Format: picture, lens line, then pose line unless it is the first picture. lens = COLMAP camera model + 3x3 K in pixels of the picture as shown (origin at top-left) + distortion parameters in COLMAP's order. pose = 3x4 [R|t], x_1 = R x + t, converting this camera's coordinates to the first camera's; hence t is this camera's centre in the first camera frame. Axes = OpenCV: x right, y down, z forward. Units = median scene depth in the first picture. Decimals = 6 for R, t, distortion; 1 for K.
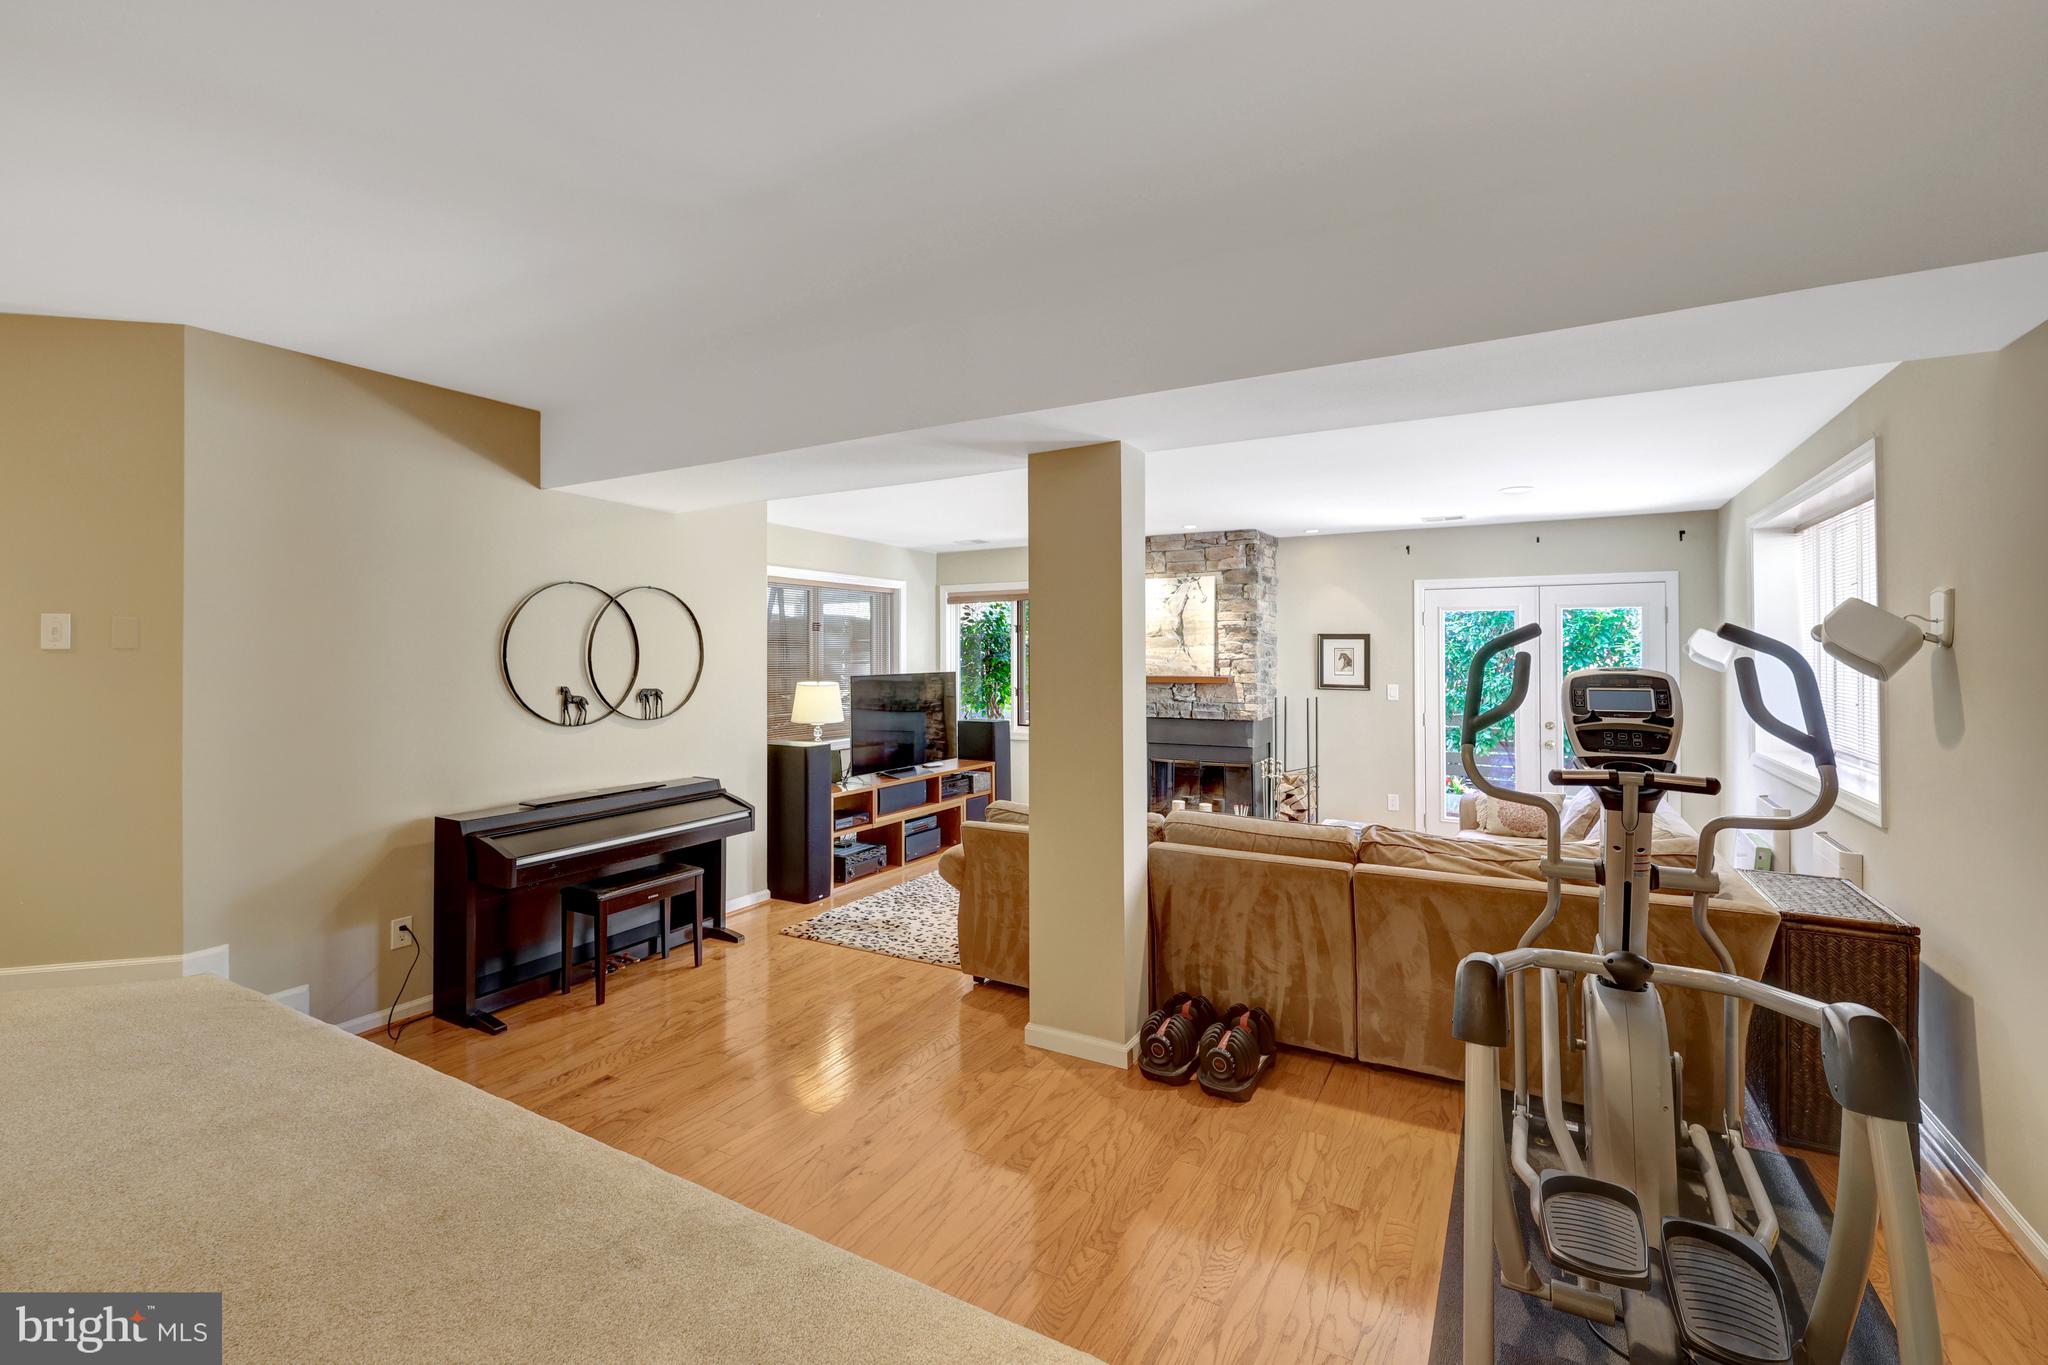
lens RADIAL K [[863.4, 0, 1028.3], [0, 863.4, 664.2], [0, 0, 1]] dist [0.000042, 0.000556]
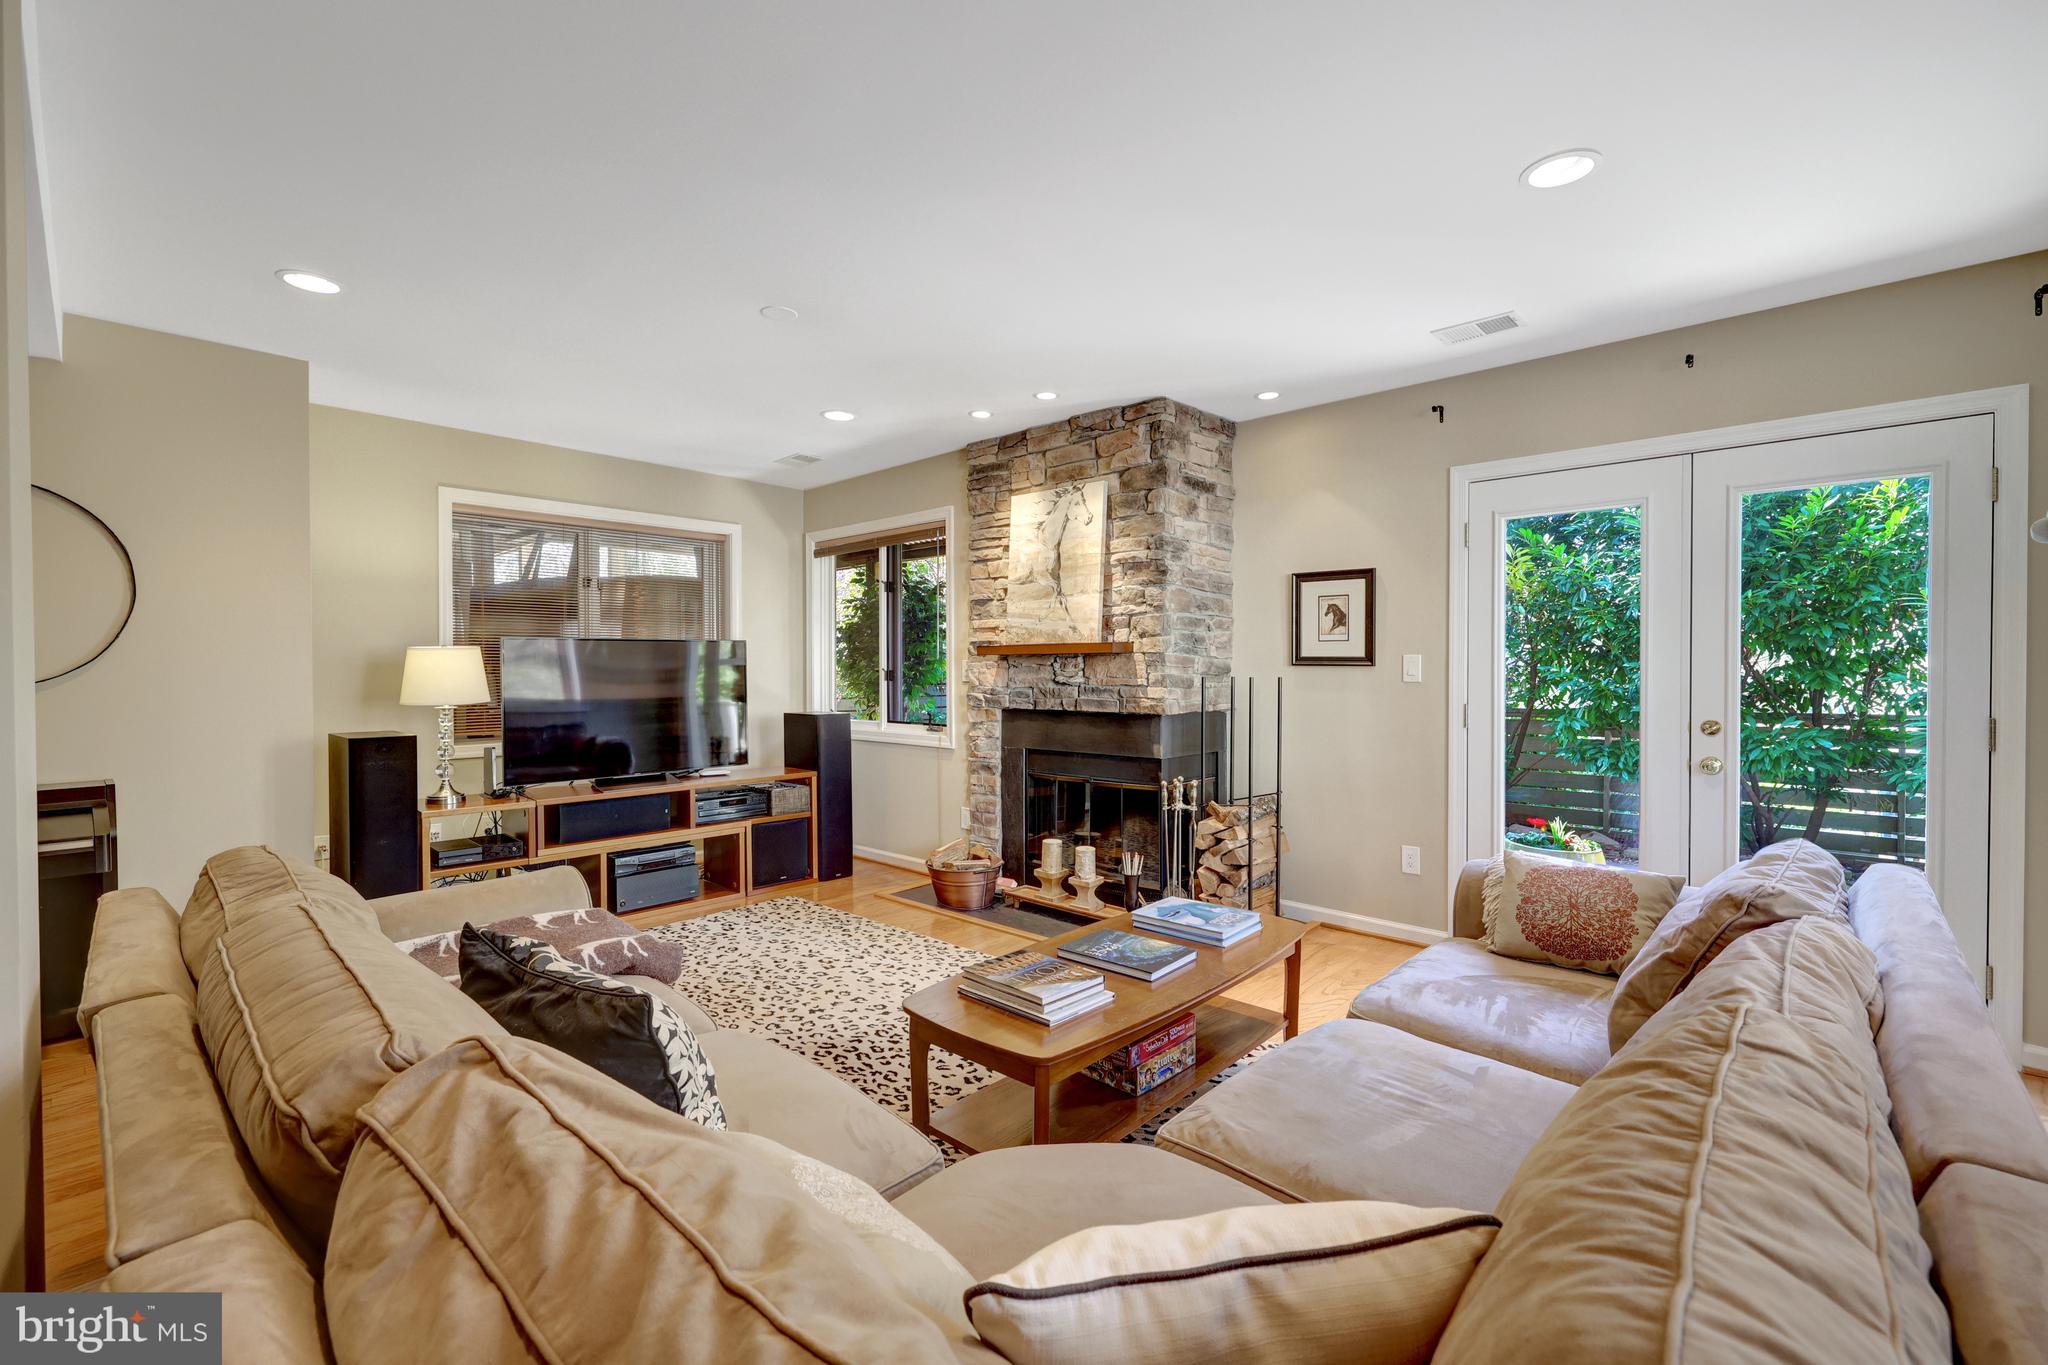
lens RADIAL K [[863.4, 0, 1020.6], [0, 863.4, 689.2], [0, 0, 1]] dist [0.000042, 0.000556]
pose [[0.973946, 0.005184, -0.226721, 0.297110], [-0.001957, 0.999894, 0.014456, 0.038442], [0.226772, -0.013636, 0.973852, 0.380730]]
